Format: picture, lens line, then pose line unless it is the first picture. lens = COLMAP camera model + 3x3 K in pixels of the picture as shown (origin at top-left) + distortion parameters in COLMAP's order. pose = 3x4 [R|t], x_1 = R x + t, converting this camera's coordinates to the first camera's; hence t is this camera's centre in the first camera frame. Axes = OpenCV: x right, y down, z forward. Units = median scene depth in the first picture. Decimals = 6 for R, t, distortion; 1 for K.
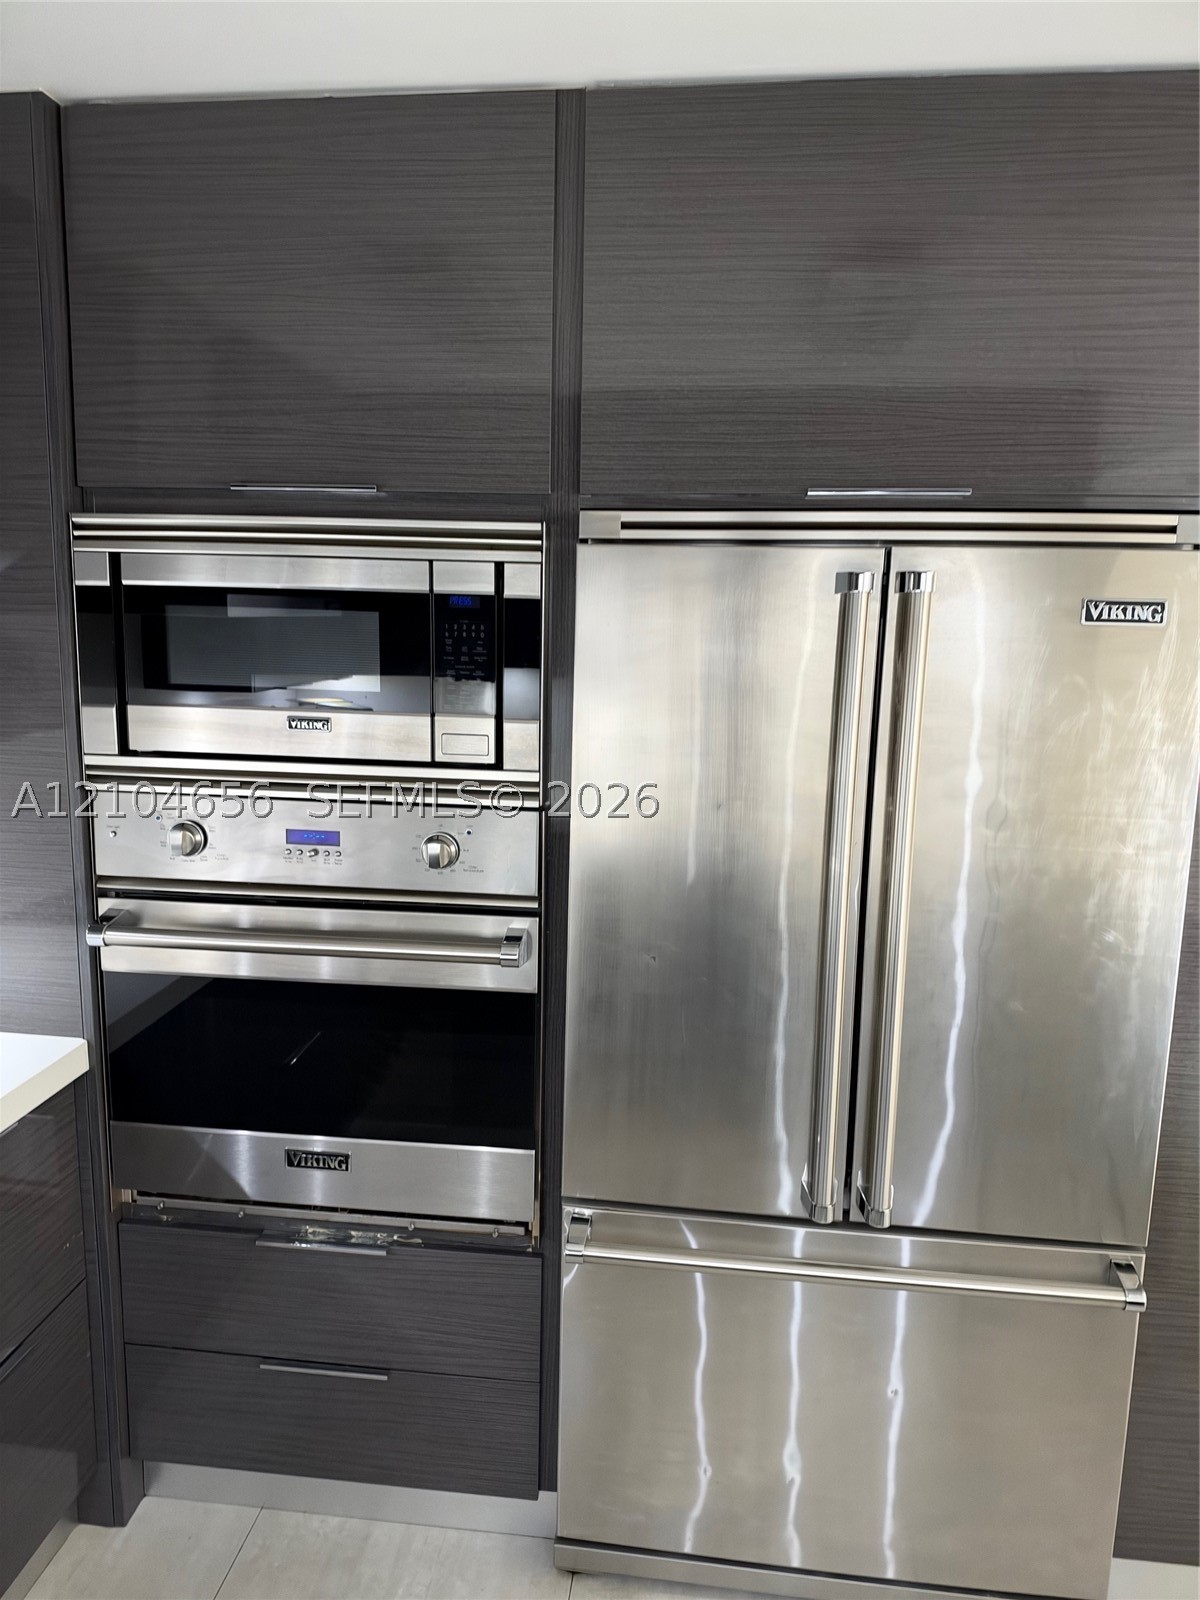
lens RADIAL K [[1166.7, 0, 600.7], [0, 1166.7, 800.0], [0, 0, 1]] dist [0.015954, -0.040702]
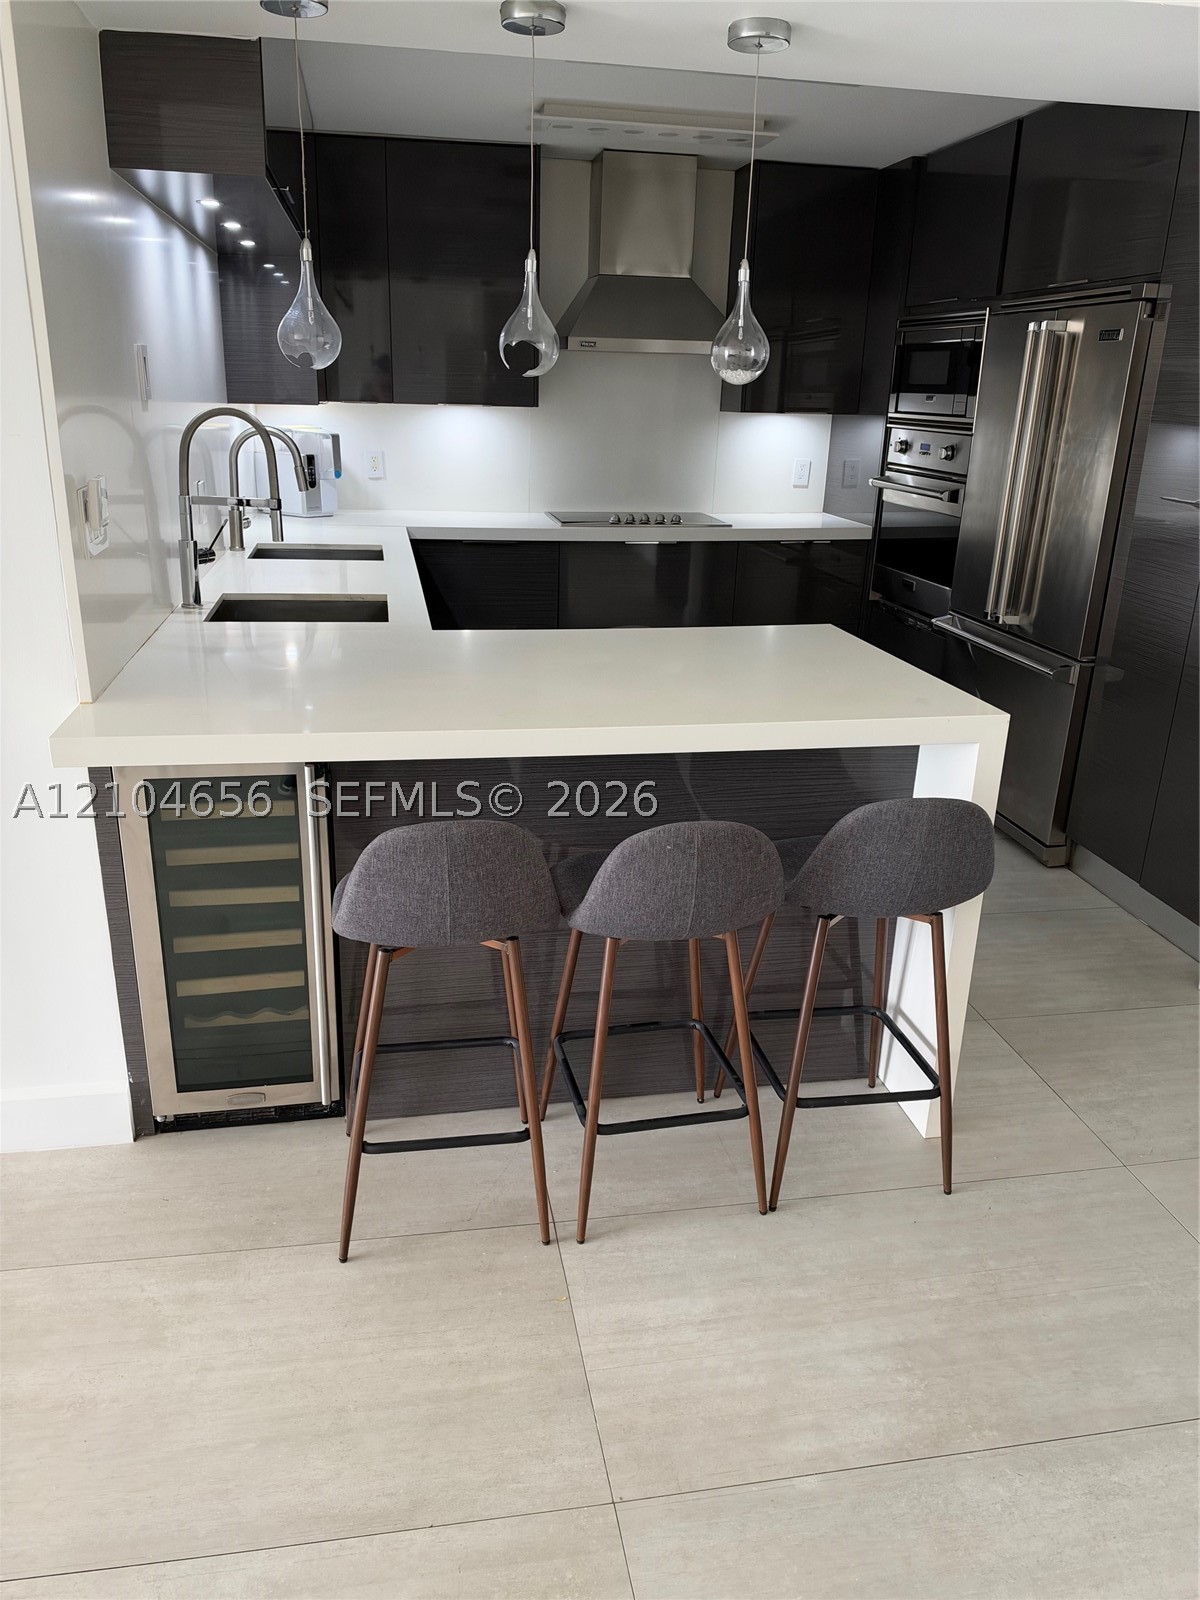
lens RADIAL K [[1166.7, 0, 578.5], [0, 1166.7, 799.6], [0, 0, 1]] dist [0.015954, -0.040702]
pose [[0.262969, 0.306591, -0.914795, 2.122619], [-0.176504, 0.947452, 0.266797, 0.214967], [0.948522, 0.091305, 0.303265, -0.422892]]
